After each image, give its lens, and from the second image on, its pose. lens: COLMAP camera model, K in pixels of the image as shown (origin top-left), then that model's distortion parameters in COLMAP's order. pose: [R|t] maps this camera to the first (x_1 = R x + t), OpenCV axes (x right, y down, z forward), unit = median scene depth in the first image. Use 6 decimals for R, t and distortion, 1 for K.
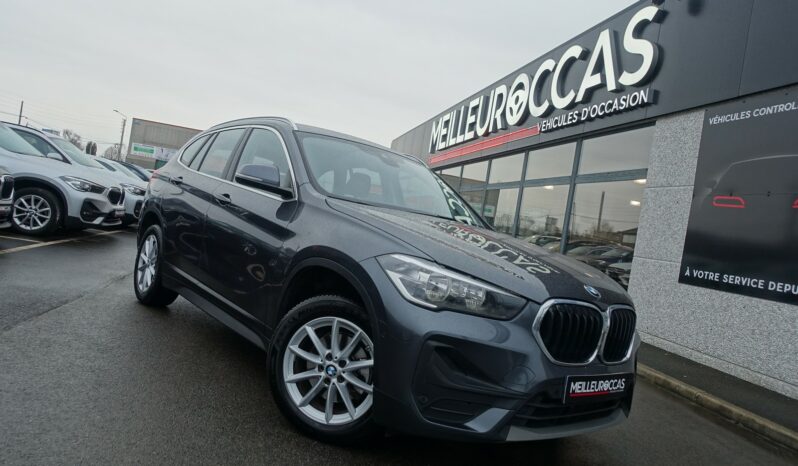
lens RADIAL K [[566.2, 0, 399.0], [0, 566.2, 233.0], [0, 0, 1]] dist [0.002185, 0.002743]
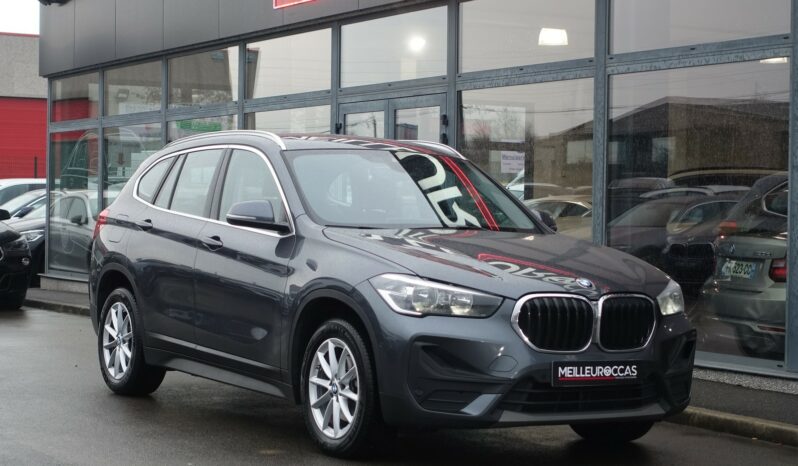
lens RADIAL K [[1815.7, 0, 399.0], [0, 1815.7, 233.0], [0, 0, 1]] dist [0.242305, -0.018708]
pose [[0.978453, -0.146966, -0.145017, 0.527799], [0.145775, 0.989138, -0.018865, 0.026969], [0.146215, -0.002681, 0.989249, -2.422527]]
